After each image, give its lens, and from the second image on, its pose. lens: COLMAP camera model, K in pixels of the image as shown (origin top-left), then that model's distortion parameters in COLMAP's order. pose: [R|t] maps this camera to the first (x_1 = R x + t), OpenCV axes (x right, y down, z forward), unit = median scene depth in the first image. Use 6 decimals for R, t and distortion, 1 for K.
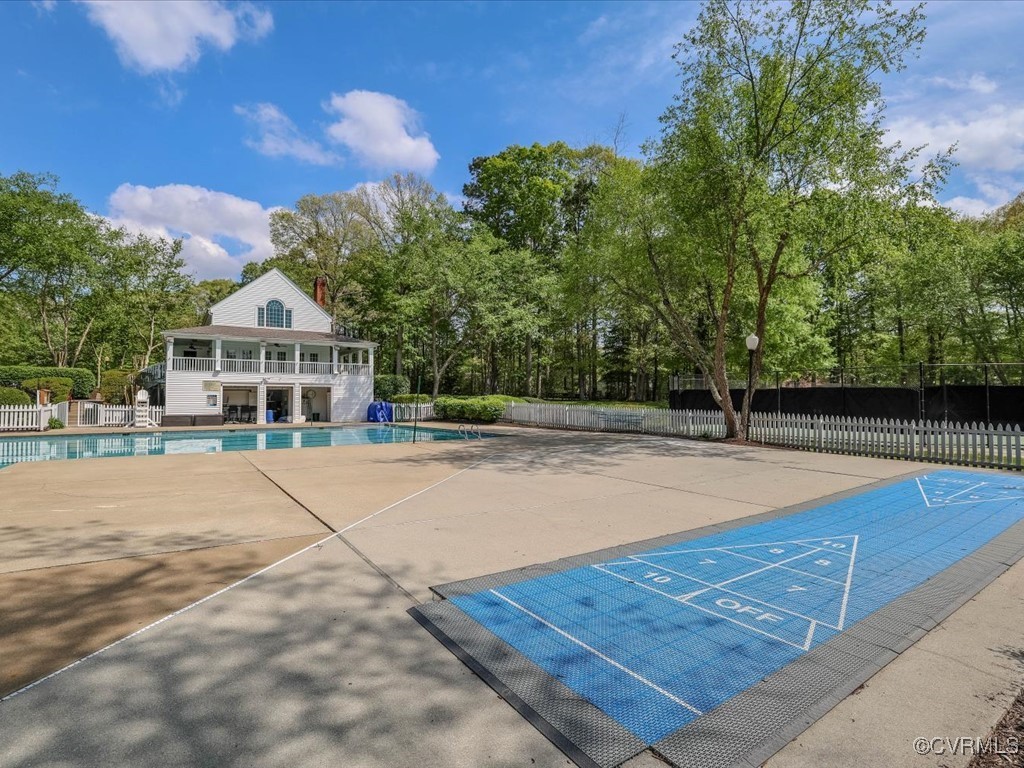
lens RADIAL K [[495.3, 0, 512.0], [0, 495.3, 384.0], [0, 0, 1]] dist [-0.027754, 0.000285]
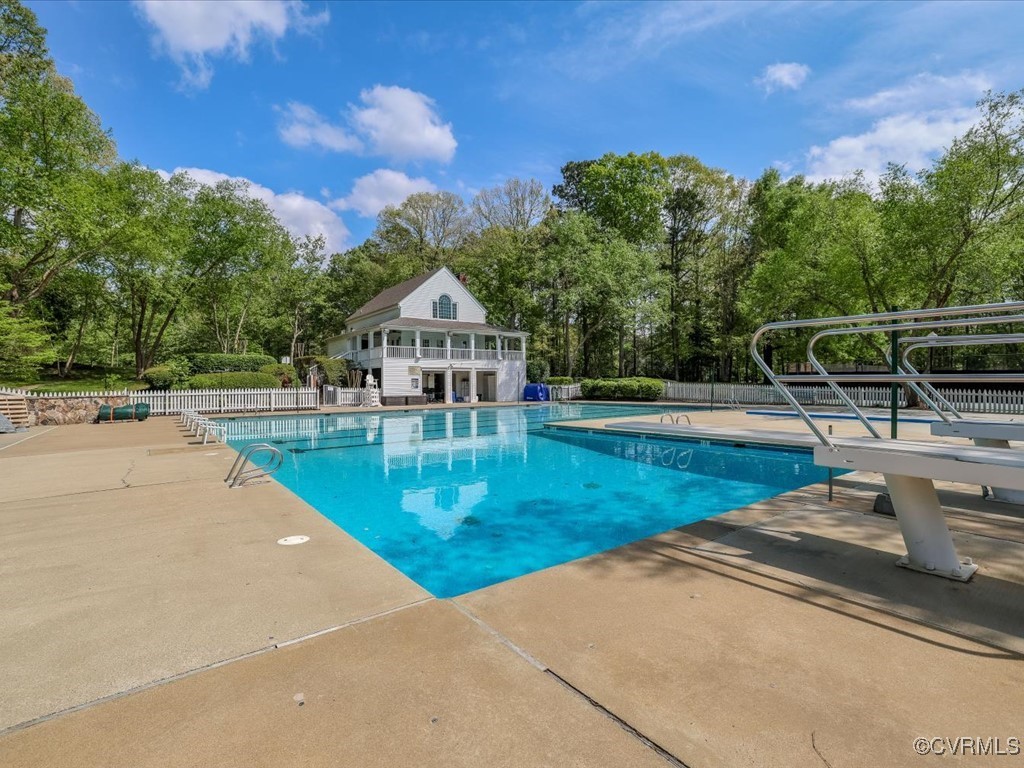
lens RADIAL K [[502.4, 0, 514.8], [0, 502.4, 389.3], [0, 0, 1]] dist [-0.000563, -0.000240]
pose [[0.998574, -0.005868, 0.053055, -0.392342], [0.003509, 0.999006, 0.044435, -0.003628], [-0.053263, -0.044185, 0.997603, -0.180632]]
